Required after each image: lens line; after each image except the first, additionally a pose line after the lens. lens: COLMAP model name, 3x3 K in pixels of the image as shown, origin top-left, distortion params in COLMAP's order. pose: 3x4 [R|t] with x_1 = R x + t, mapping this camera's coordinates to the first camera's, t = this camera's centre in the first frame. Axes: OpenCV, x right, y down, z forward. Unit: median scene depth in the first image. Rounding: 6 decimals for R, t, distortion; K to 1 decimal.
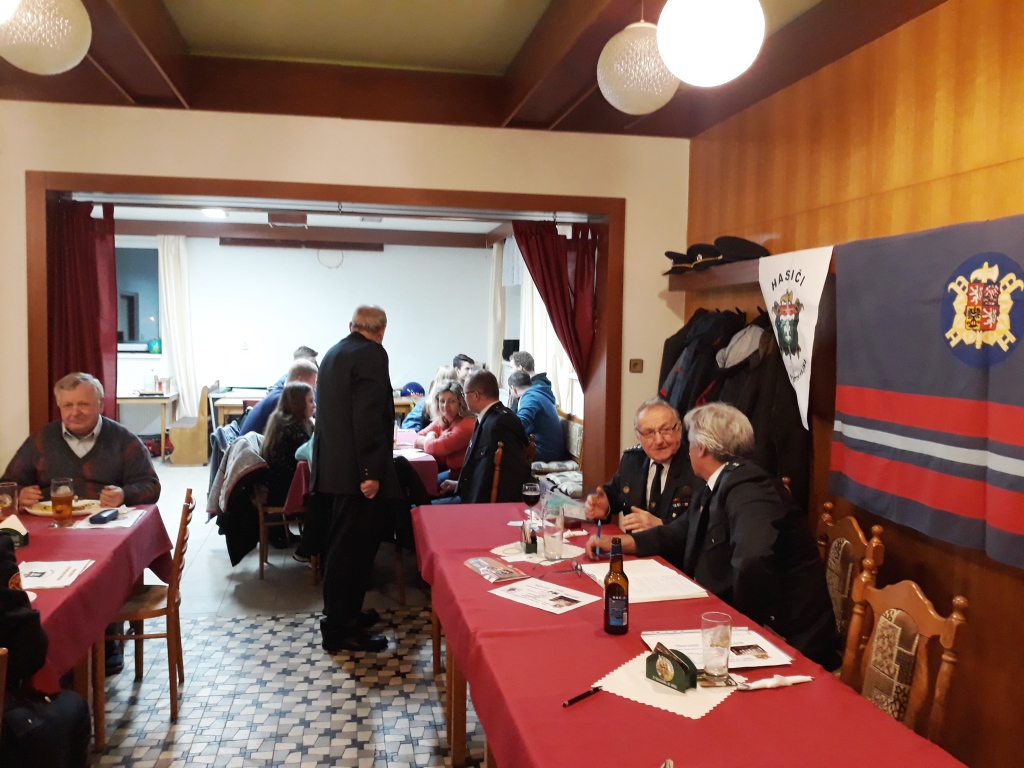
lens RADIAL K [[853.5, 0, 511.3], [0, 853.5, 386.7], [0, 0, 1]] dist [0.039207, -0.104151]
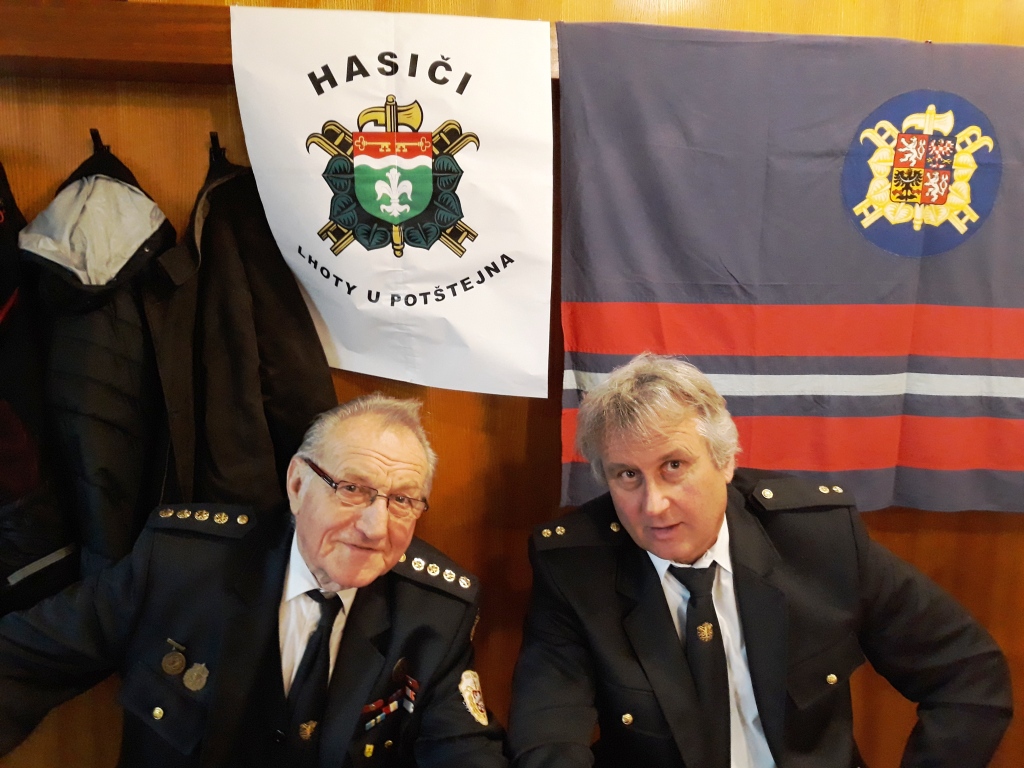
lens RADIAL K [[853.5, 0, 519.4], [0, 853.5, 373.0], [0, 0, 1]] dist [0.039207, -0.104151]
pose [[0.056664, -0.135705, 0.989128, -0.179738], [0.053916, 0.989690, 0.132693, -0.038855], [-0.996936, 0.045811, 0.063397, 1.271133]]
